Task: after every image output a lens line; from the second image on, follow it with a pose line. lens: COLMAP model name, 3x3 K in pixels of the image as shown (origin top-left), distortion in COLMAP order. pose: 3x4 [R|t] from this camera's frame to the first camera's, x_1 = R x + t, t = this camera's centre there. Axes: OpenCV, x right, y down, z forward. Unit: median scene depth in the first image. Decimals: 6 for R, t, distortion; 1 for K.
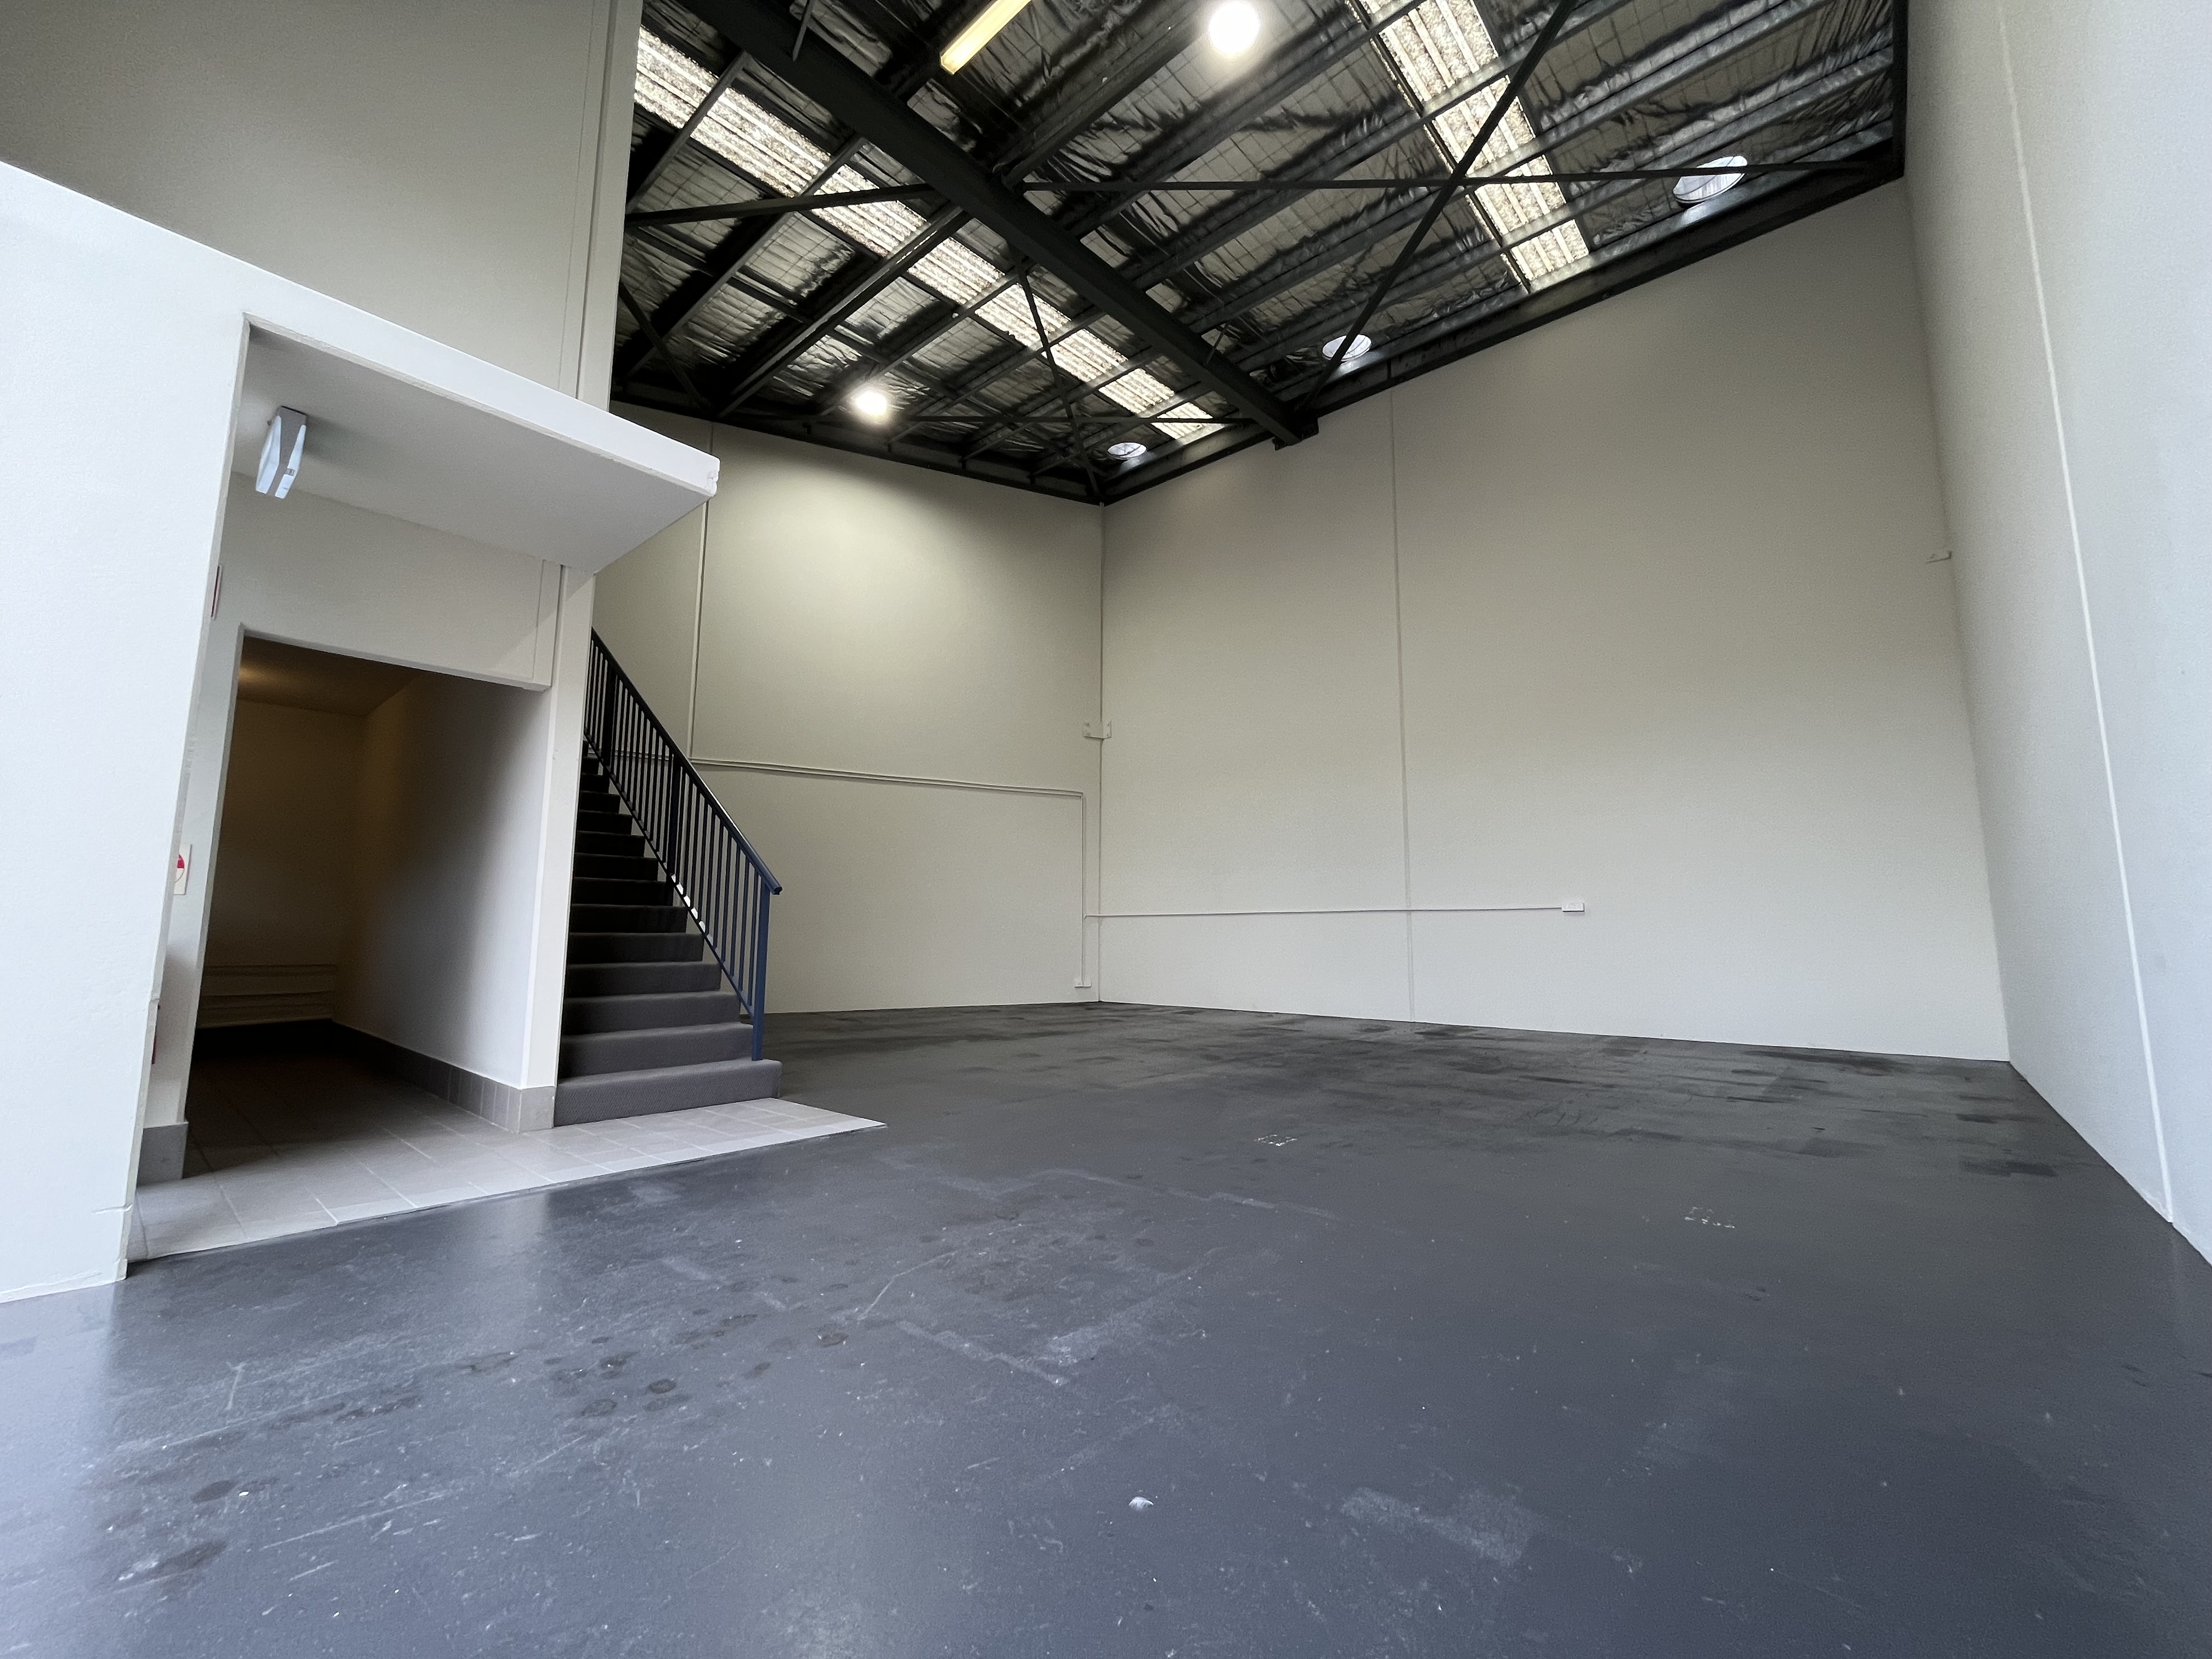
lens RADIAL K [[890.7, 0, 1106.4], [0, 890.7, 824.3], [0, 0, 1]] dist [0.004062, 0.000211]
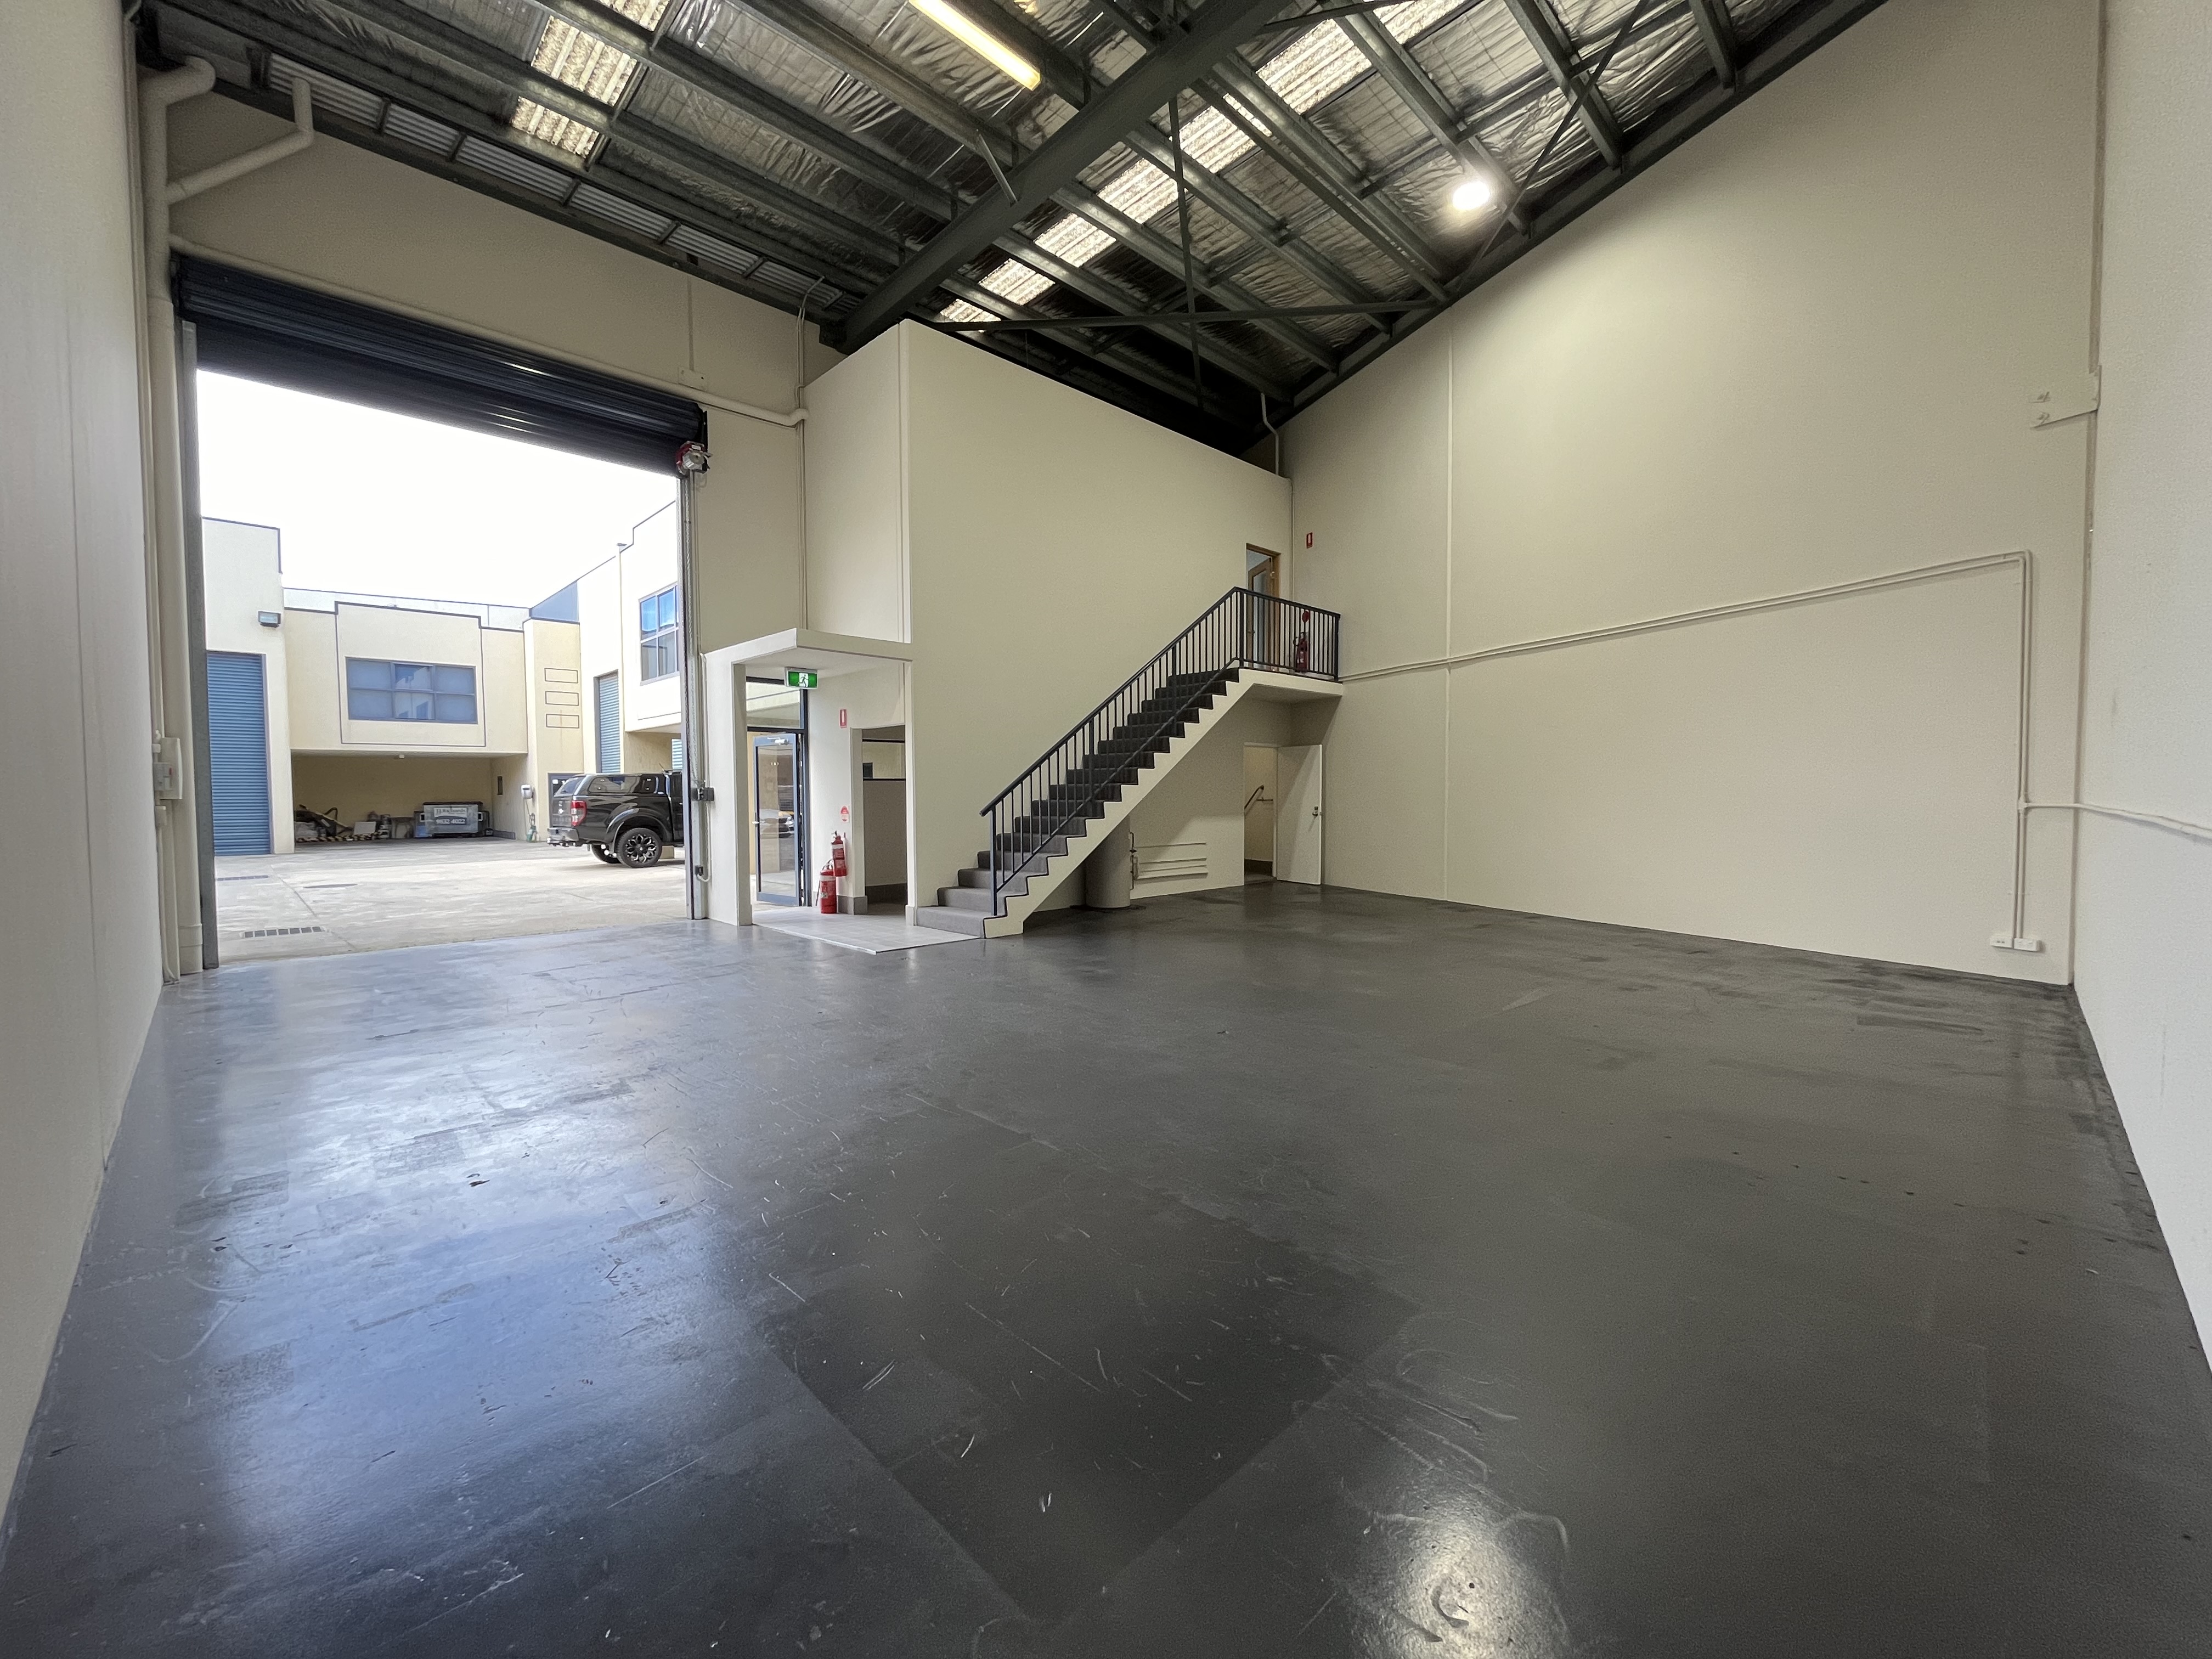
lens RADIAL K [[890.7, 0, 1108.4], [0, 890.7, 830.8], [0, 0, 1]] dist [0.004062, 0.000211]
pose [[-0.072669, 0.037364, -0.996656, 0.601182], [0.128193, 0.991359, 0.027818, 0.045207], [0.989083, -0.125743, -0.076831, 0.651490]]
